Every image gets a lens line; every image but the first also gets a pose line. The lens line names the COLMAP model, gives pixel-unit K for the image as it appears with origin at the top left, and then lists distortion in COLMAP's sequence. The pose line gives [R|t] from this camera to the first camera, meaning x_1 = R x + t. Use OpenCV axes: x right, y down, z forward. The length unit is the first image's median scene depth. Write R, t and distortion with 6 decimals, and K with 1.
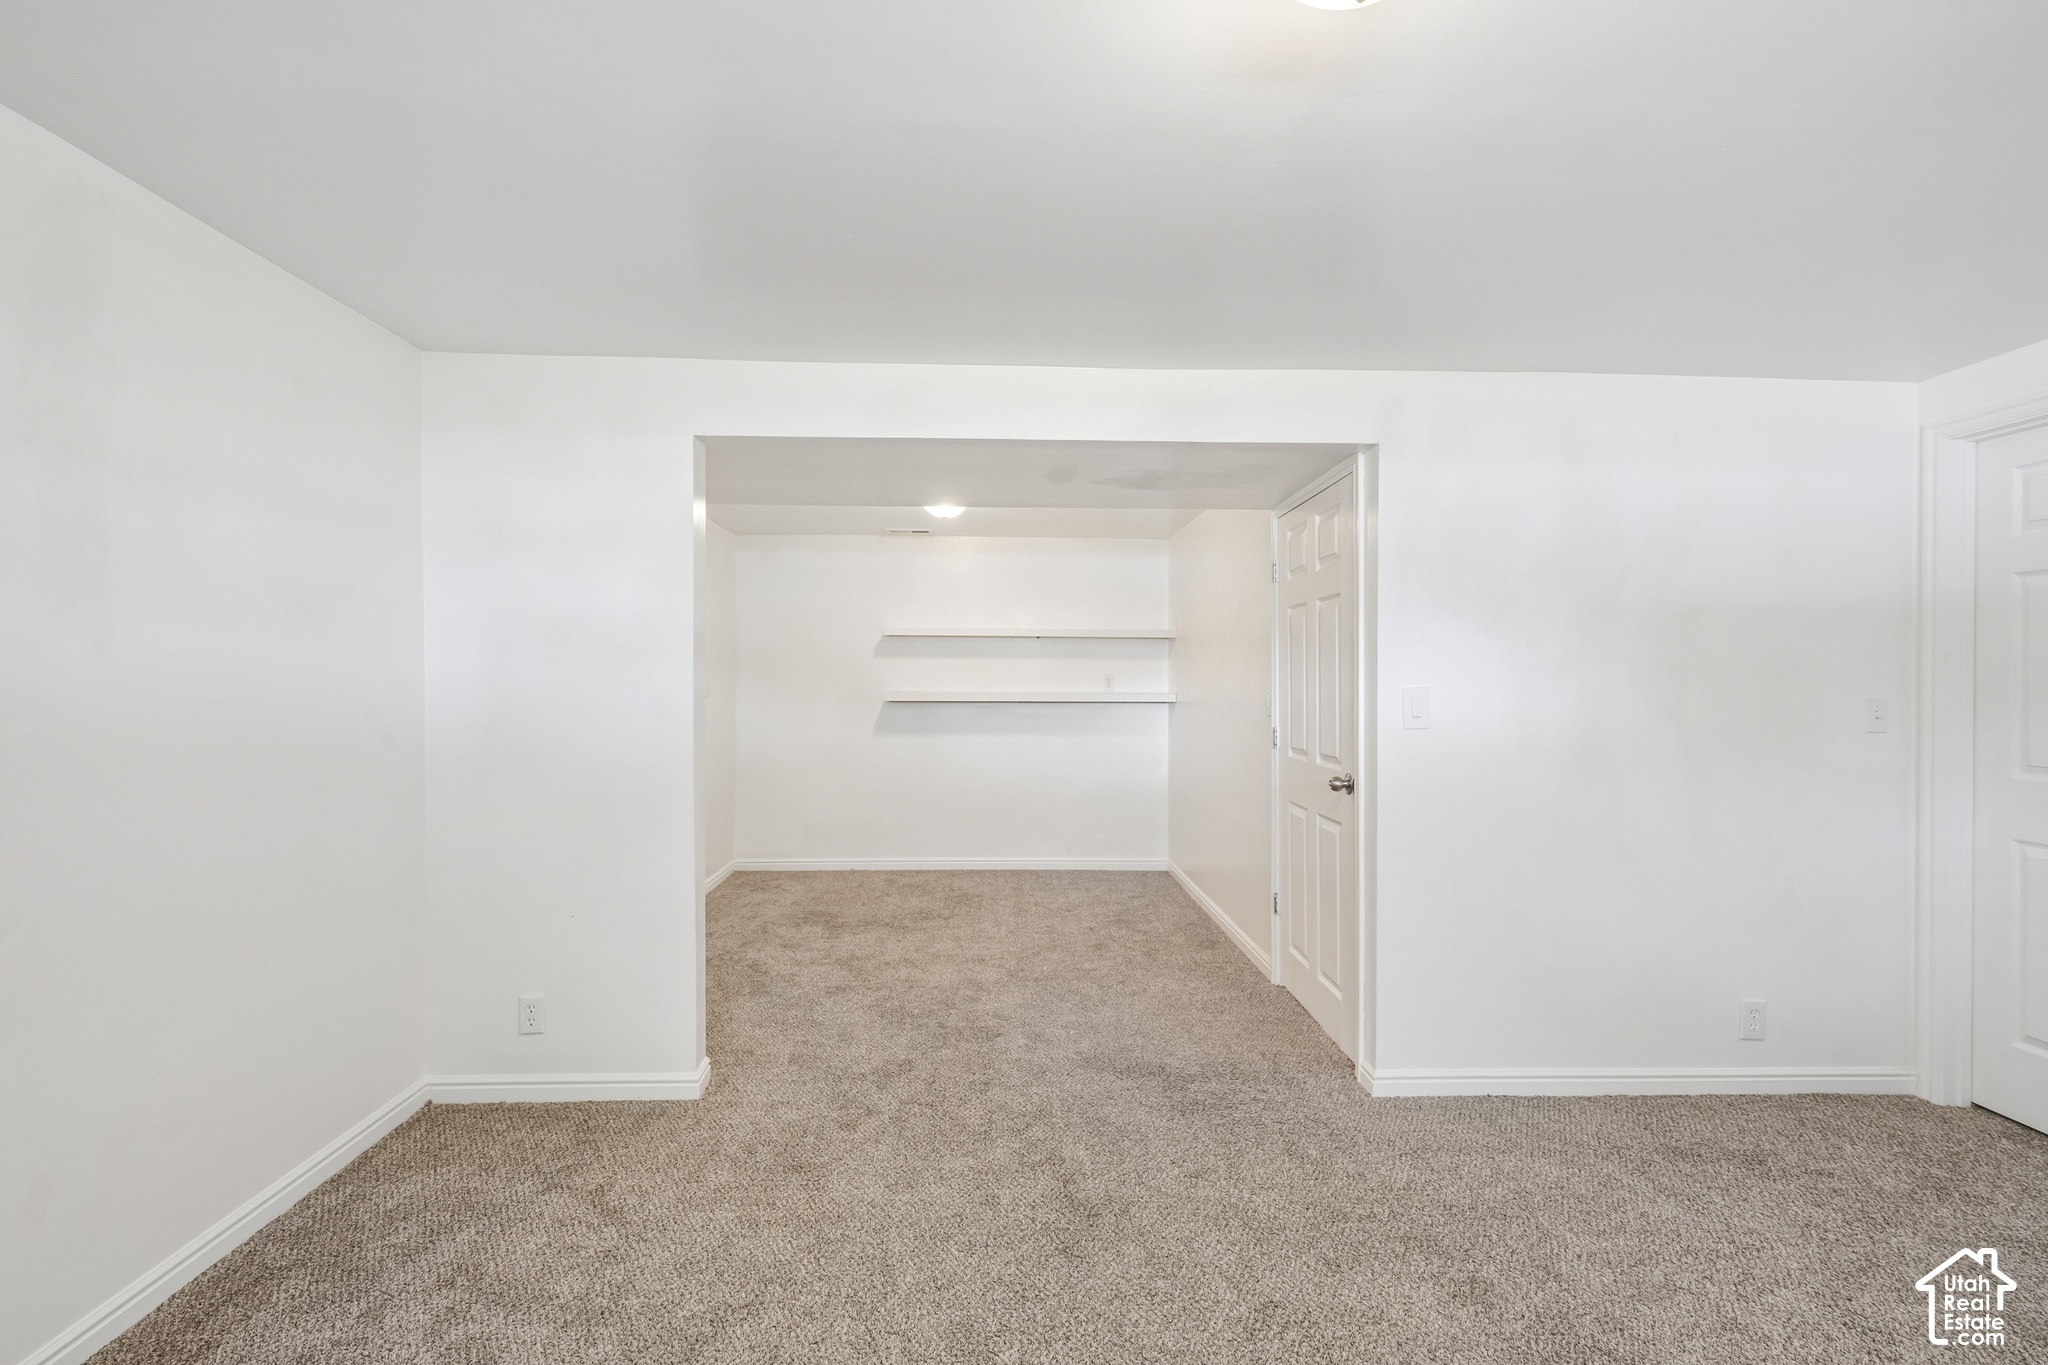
lens RADIAL K [[922.9, 0, 1017.5], [0, 922.9, 683.4], [0, 0, 1]] dist [-0.006434, 0.003917]
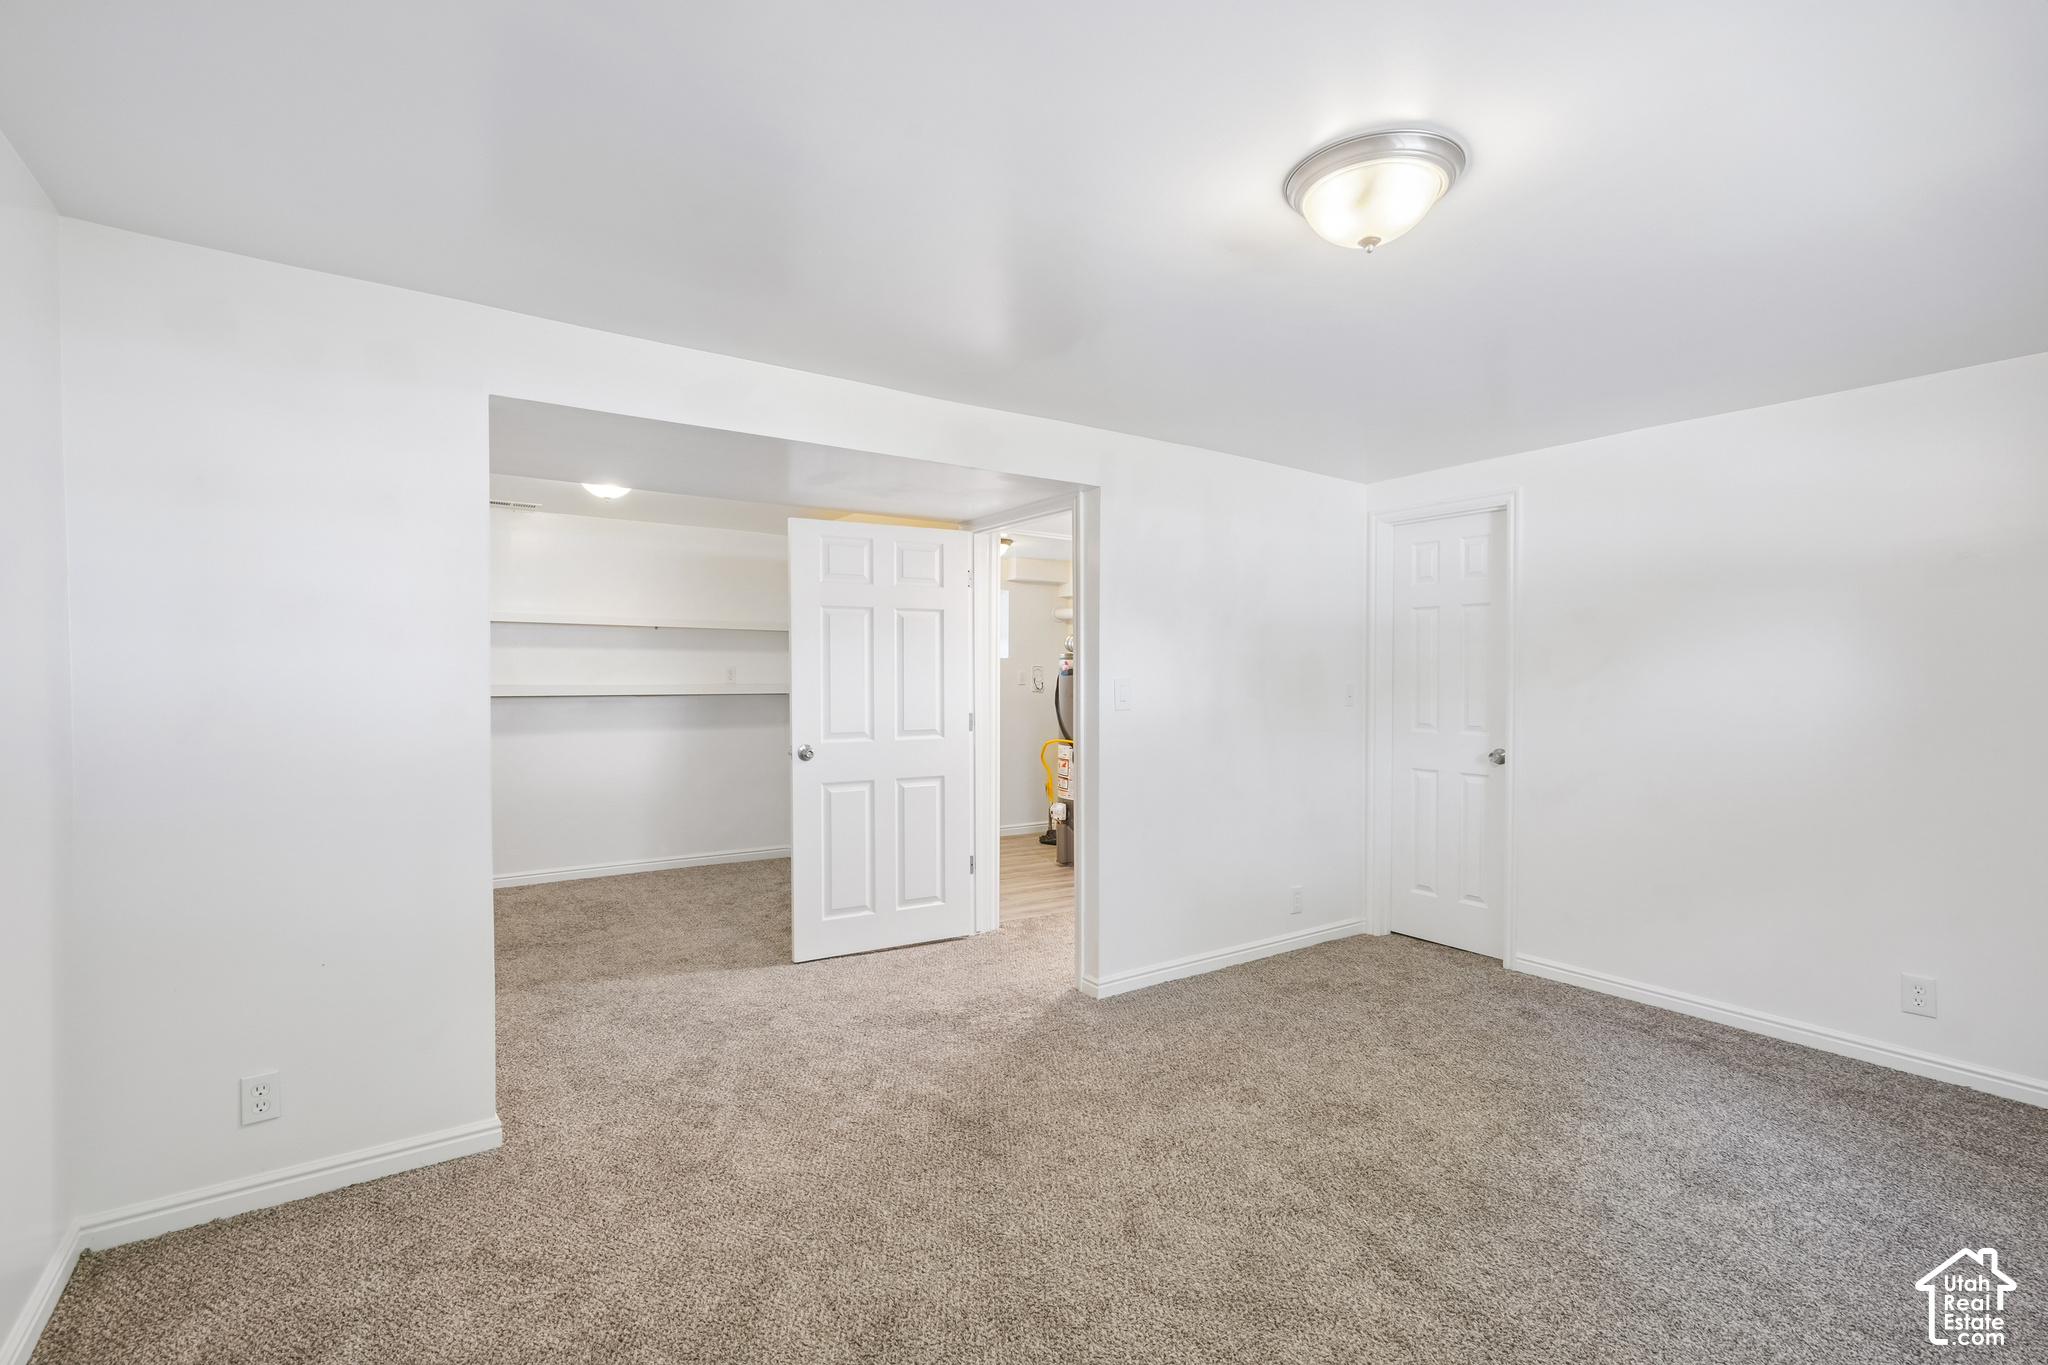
lens RADIAL K [[922.9, 0, 1017.5], [0, 922.9, 683.4], [0, 0, 1]] dist [-0.006434, 0.003917]
pose [[0.840390, -0.007060, 0.541936, -0.404869], [0.002122, 0.999950, 0.009737, -0.001451], [-0.541977, -0.007033, 0.840364, -0.010638]]
